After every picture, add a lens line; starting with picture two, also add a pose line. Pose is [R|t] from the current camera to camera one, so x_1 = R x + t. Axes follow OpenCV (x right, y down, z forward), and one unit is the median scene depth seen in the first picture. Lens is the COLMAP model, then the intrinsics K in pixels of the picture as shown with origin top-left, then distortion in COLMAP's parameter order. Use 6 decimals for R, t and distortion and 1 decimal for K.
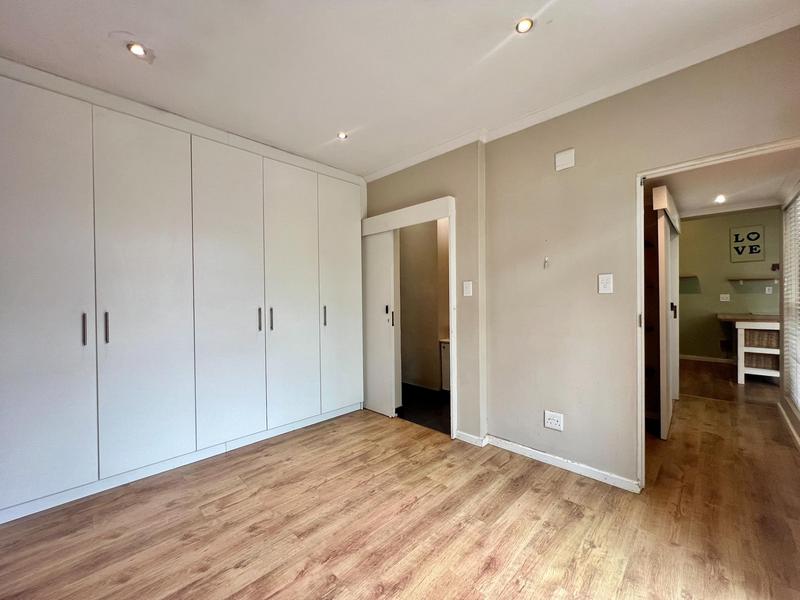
lens RADIAL K [[321.3, 0, 400.4], [0, 321.3, 301.9], [0, 0, 1]] dist [-0.000781, -0.000098]
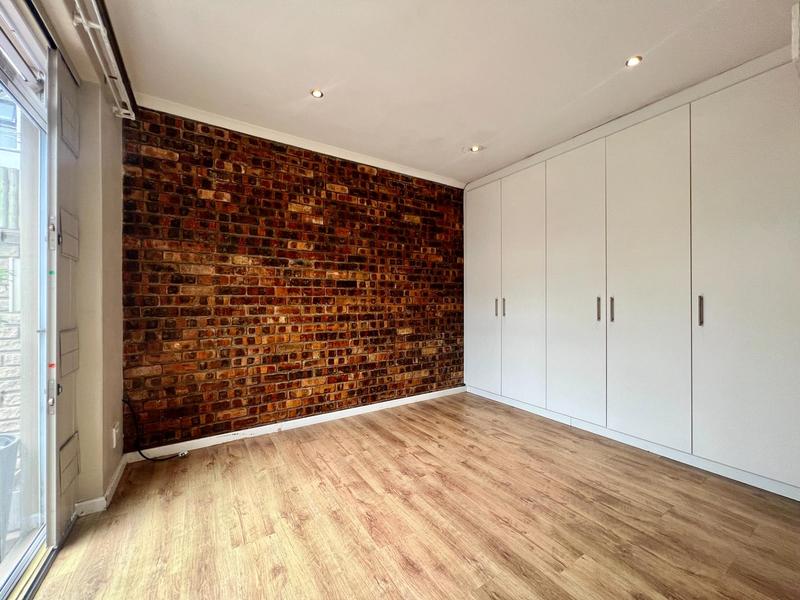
lens RADIAL K [[321.3, 0, 400.4], [0, 321.3, 301.9], [0, 0, 1]] dist [-0.000781, -0.000098]
pose [[-0.224698, 0.012048, -0.974354, 0.920839], [-0.006477, 0.999883, 0.013857, 0.033660], [0.974407, 0.009425, -0.224594, 0.912866]]
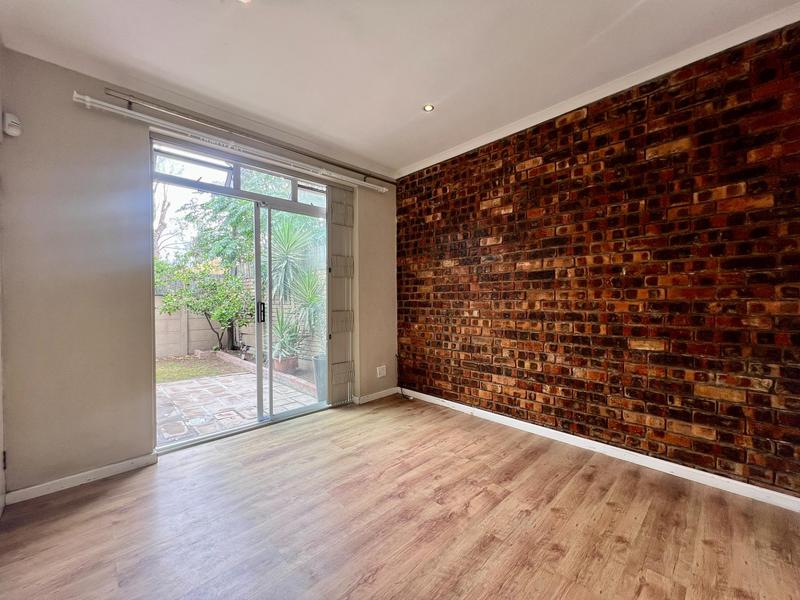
lens RADIAL K [[321.3, 0, 400.4], [0, 321.3, 301.9], [0, 0, 1]] dist [-0.000781, -0.000098]
pose [[-0.999336, 0.017347, 0.032035, -0.082914], [0.018103, 0.999561, 0.023445, 0.037512], [-0.031614, 0.024009, -0.999212, 1.659868]]
